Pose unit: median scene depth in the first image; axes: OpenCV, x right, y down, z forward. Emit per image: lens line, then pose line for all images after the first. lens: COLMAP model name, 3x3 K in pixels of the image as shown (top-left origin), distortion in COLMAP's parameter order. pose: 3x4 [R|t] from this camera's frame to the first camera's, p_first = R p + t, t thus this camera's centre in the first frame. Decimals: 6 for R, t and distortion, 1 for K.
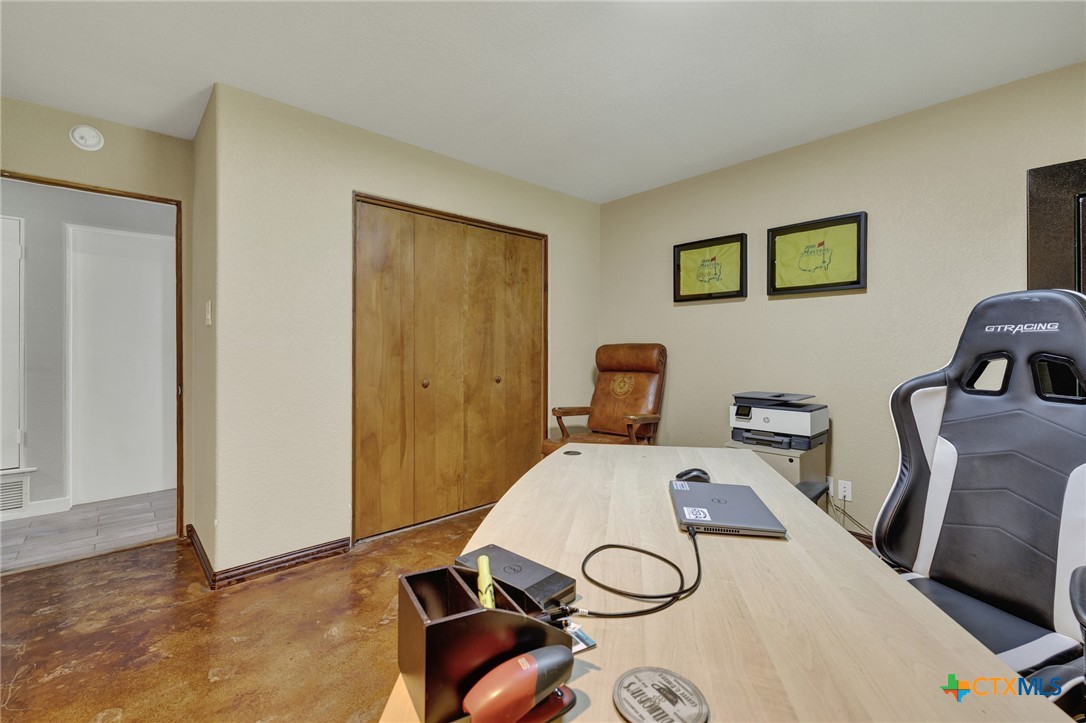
lens RADIAL K [[468.1, 0, 540.0], [0, 468.1, 356.2], [0, 0, 1]] dist [0.006521, -0.000124]
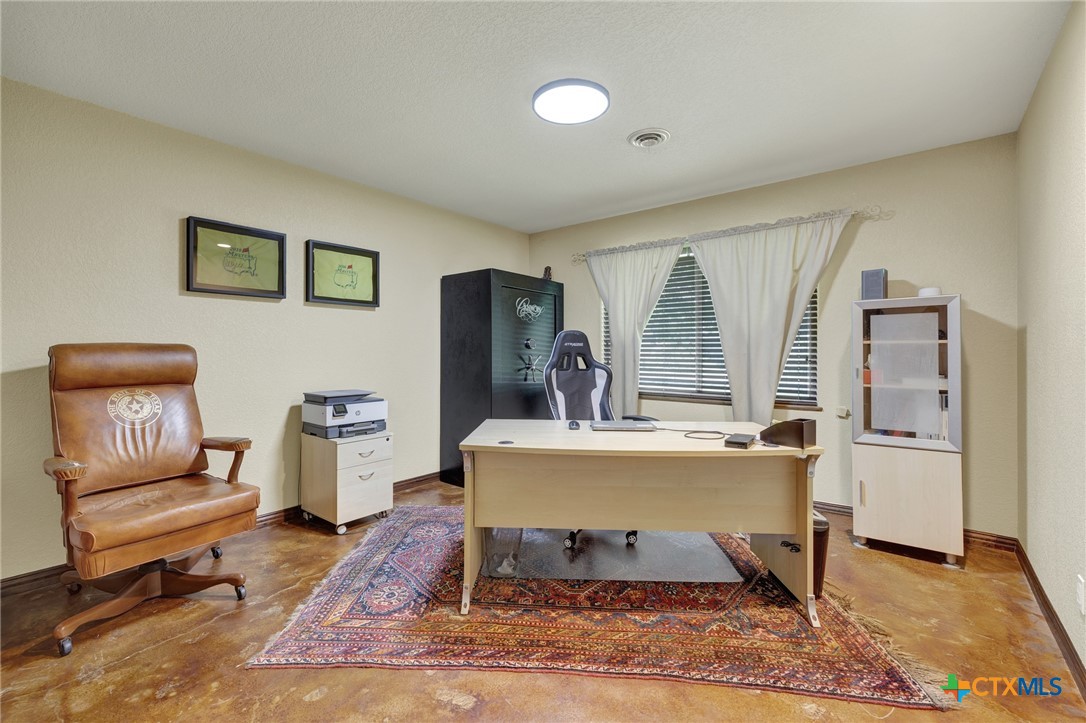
lens RADIAL K [[468.1, 0, 540.0], [0, 468.1, 352.6], [0, 0, 1]] dist [0.006521, -0.000124]
pose [[-0.123062, -0.004009, 0.992391, -0.616571], [0.013860, 0.999887, 0.005758, -0.011703], [-0.992302, 0.014463, -0.122993, 0.591764]]
